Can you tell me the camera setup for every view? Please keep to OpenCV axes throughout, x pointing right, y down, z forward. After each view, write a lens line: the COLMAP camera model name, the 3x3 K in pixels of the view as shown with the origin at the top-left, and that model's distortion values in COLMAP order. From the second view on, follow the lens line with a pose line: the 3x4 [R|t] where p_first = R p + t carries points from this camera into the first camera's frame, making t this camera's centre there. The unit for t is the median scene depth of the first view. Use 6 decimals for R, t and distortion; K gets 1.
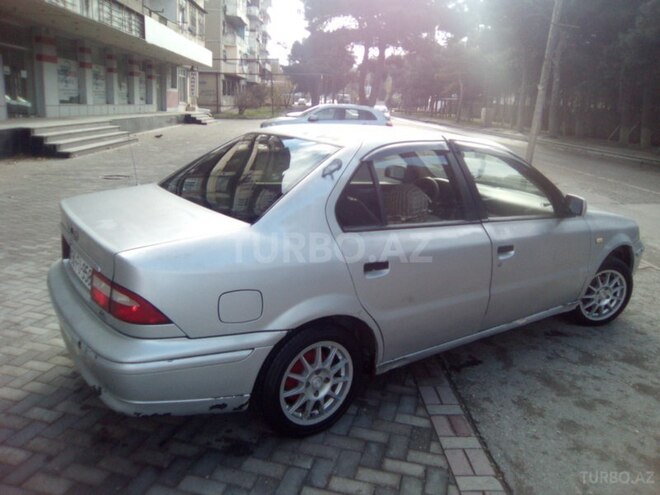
lens RADIAL K [[528.4, 0, 330.0], [0, 528.4, 247.5], [0, 0, 1]] dist [-0.015485, -0.008397]
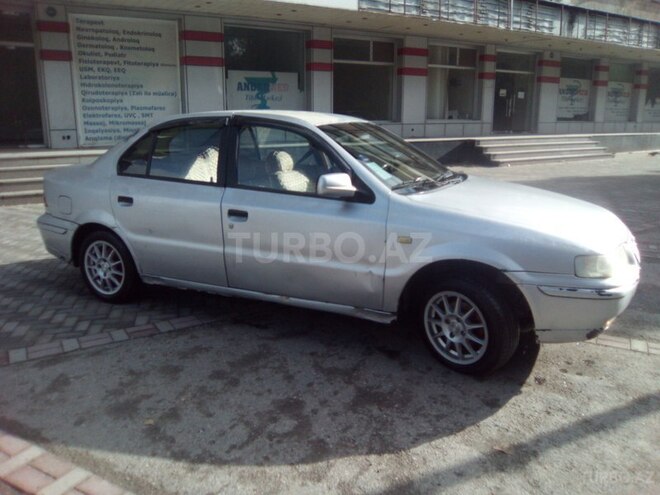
lens RADIAL K [[534.9, 0, 330.0], [0, 534.9, 247.5], [0, 0, 1]] dist [-0.000874, -0.083839]
pose [[0.474238, 0.160513, -0.865641, 0.338656], [-0.202625, 0.976744, 0.070107, -0.009701], [0.856762, 0.142153, 0.495732, 0.158266]]
